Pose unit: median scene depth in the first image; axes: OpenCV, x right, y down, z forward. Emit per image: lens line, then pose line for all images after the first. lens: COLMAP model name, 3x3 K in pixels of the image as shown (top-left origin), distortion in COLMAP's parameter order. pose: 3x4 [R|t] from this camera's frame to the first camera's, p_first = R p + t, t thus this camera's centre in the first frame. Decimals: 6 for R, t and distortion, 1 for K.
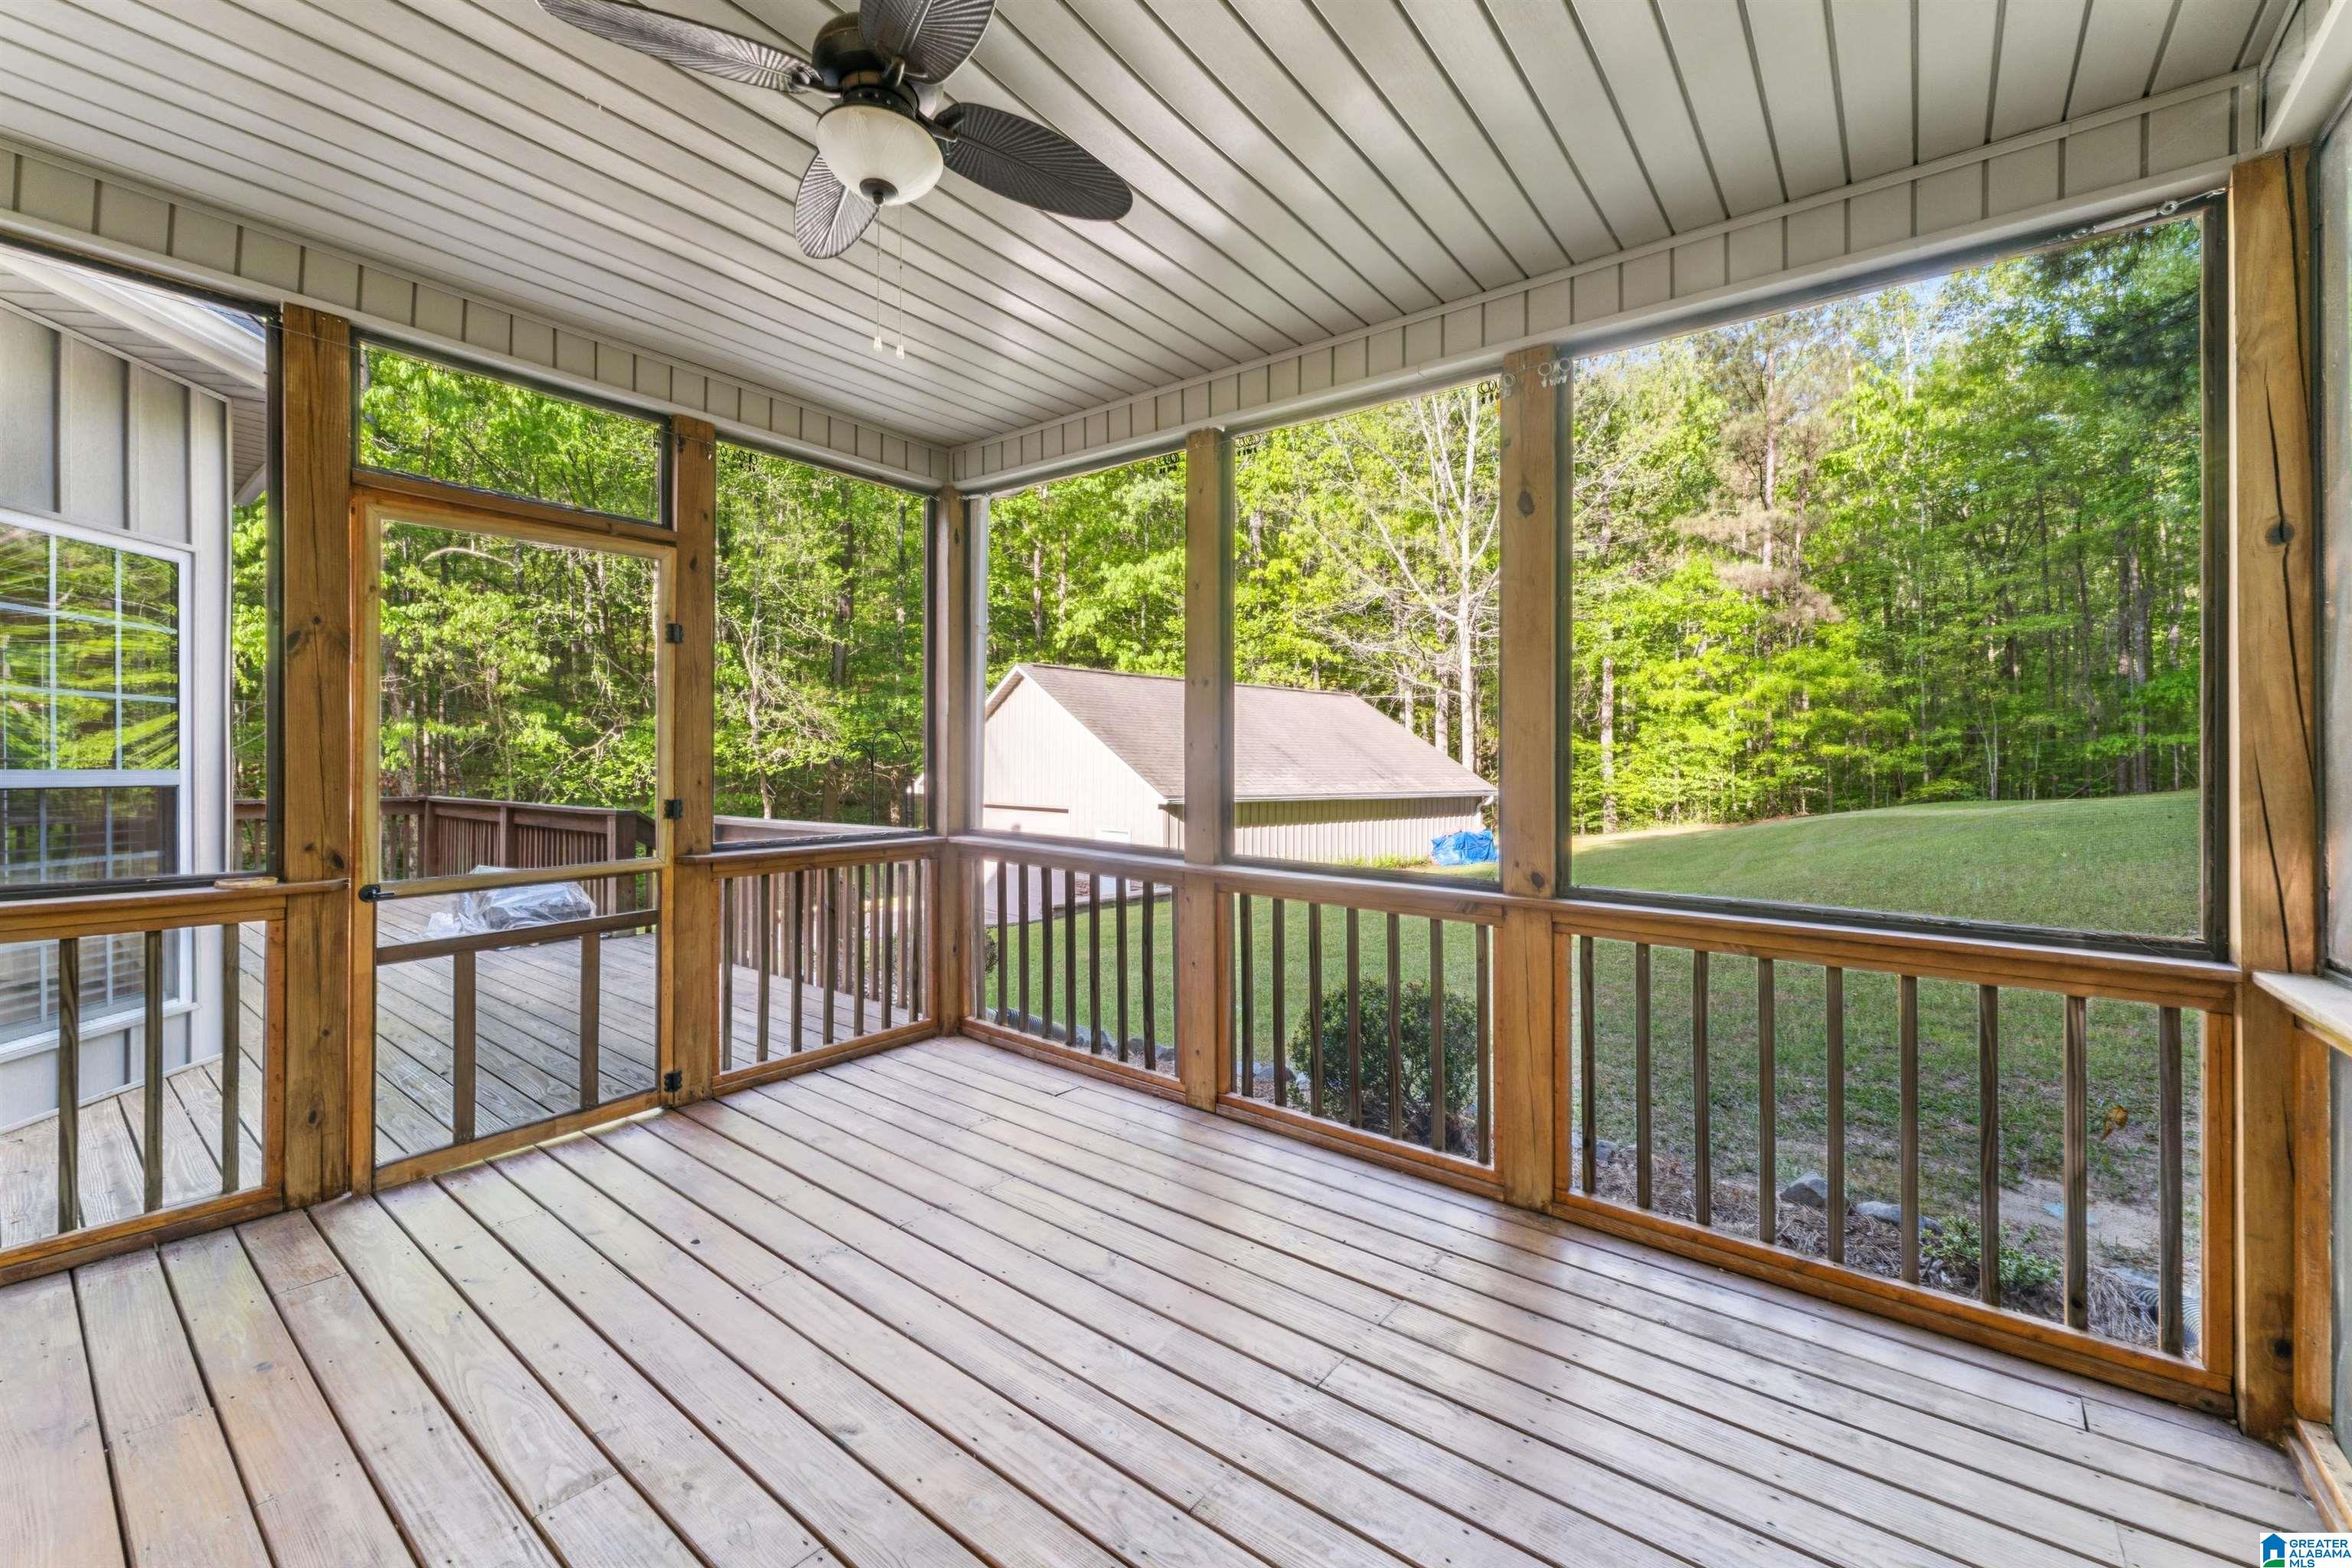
lens RADIAL K [[942.5, 0, 1164.2], [0, 942.5, 774.0], [0, 0, 1]] dist [0.002296, -0.000587]
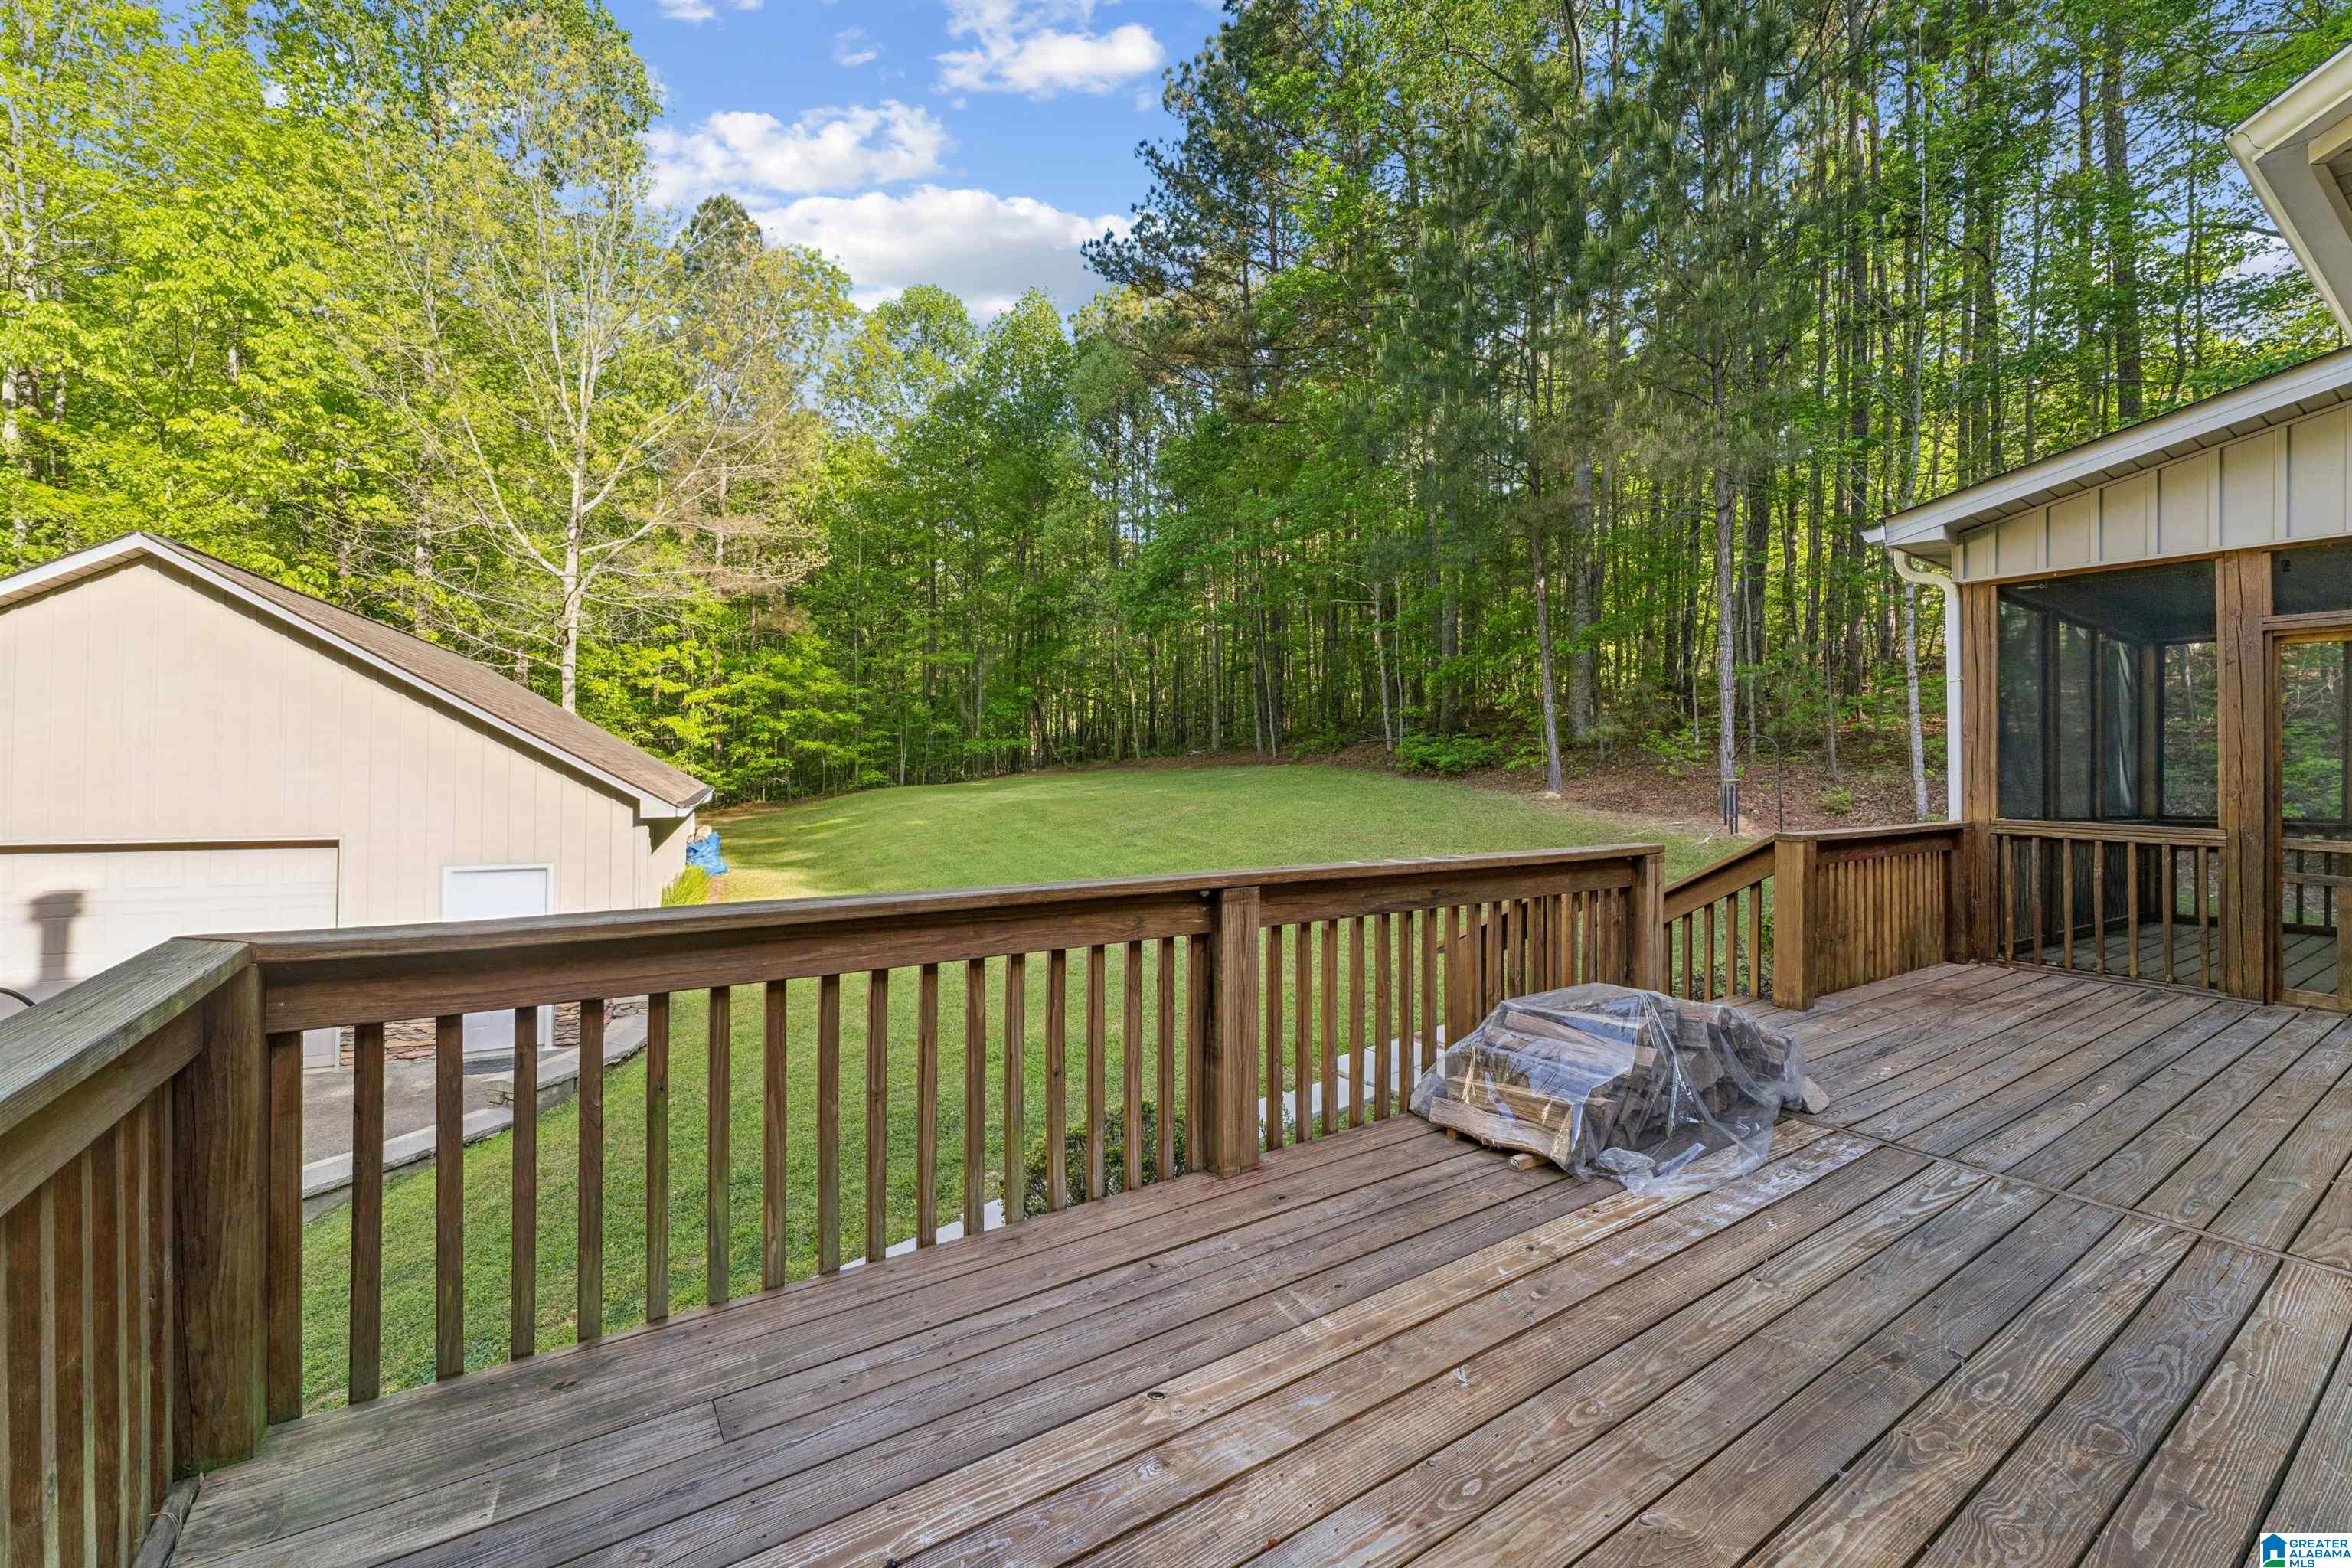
lens RADIAL K [[942.5, 0, 1177.2], [0, 942.5, 770.2], [0, 0, 1]] dist [0.002296, -0.000587]
pose [[0.310745, -0.008231, 0.950458, -0.263075], [0.002034, 0.999966, 0.007995, -0.003055], [-0.950491, -0.000551, 0.310751, 0.227610]]
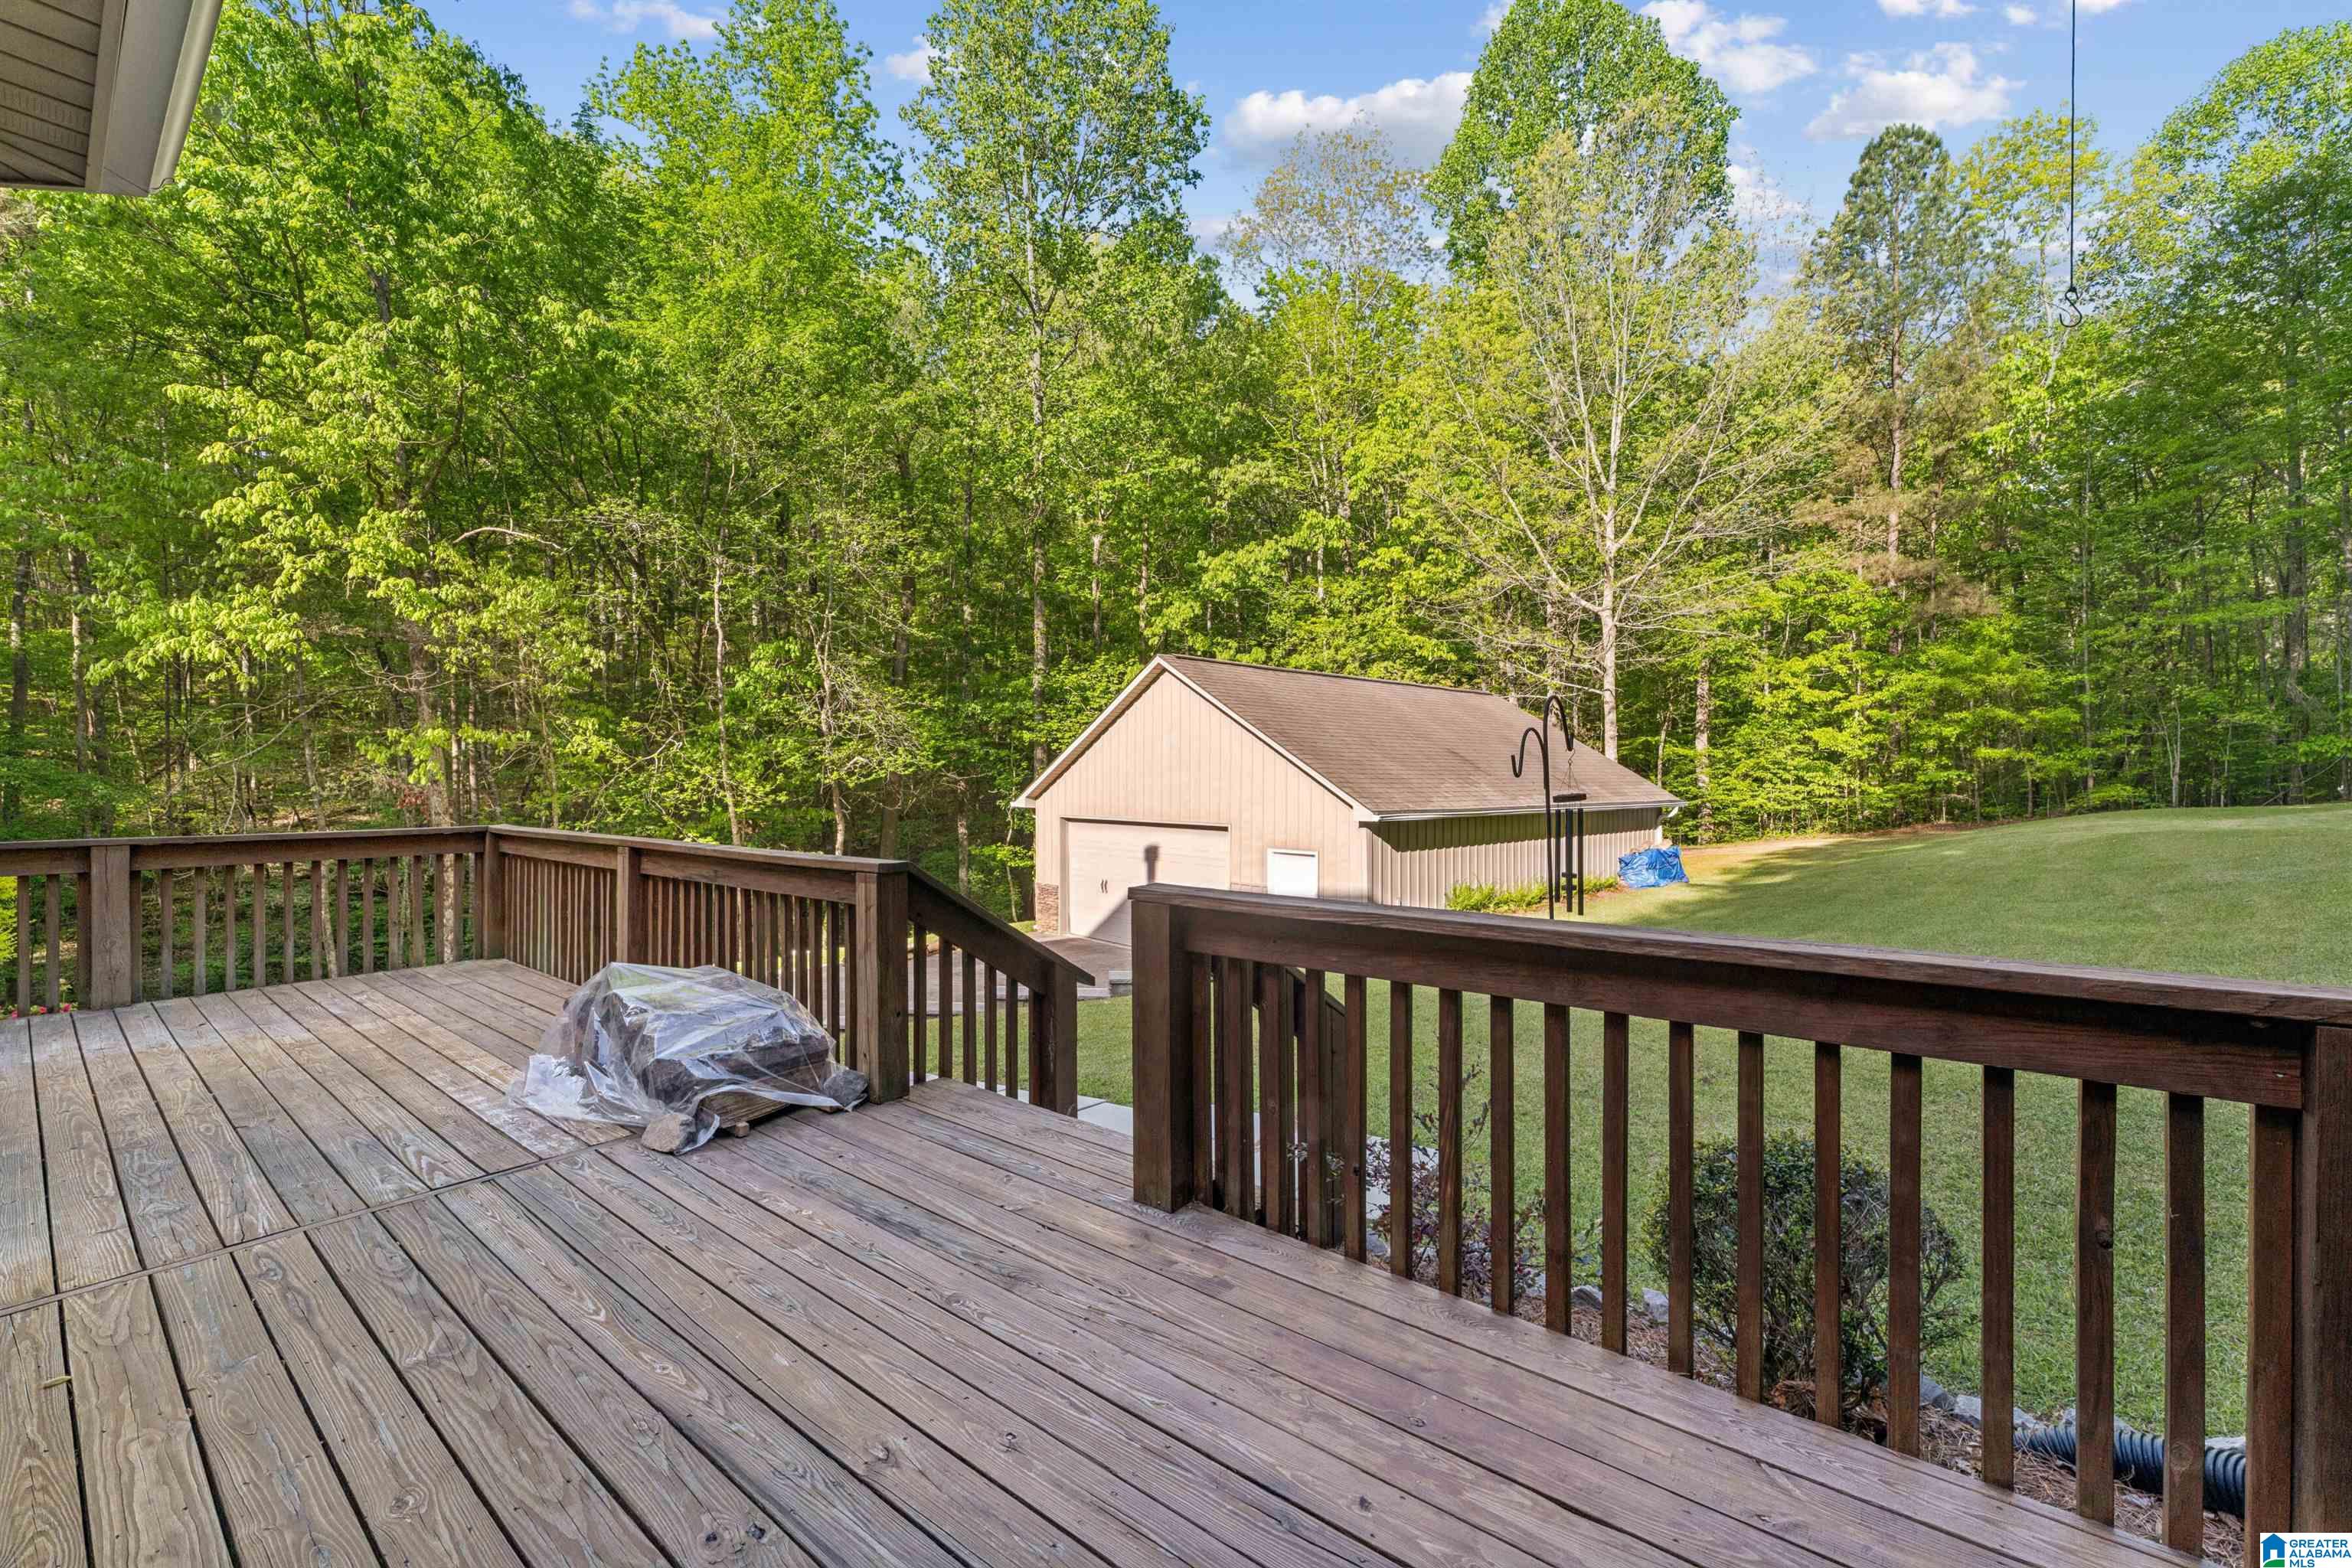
lens RADIAL K [[942.5, 0, 1184.5], [0, 942.5, 783.4], [0, 0, 1]] dist [0.002296, -0.000587]
pose [[0.999985, -0.005511, -0.000541, -0.077016], [0.005511, 0.999985, 0.000324, -0.000951], [0.000539, -0.000327, 1.000000, 0.088965]]
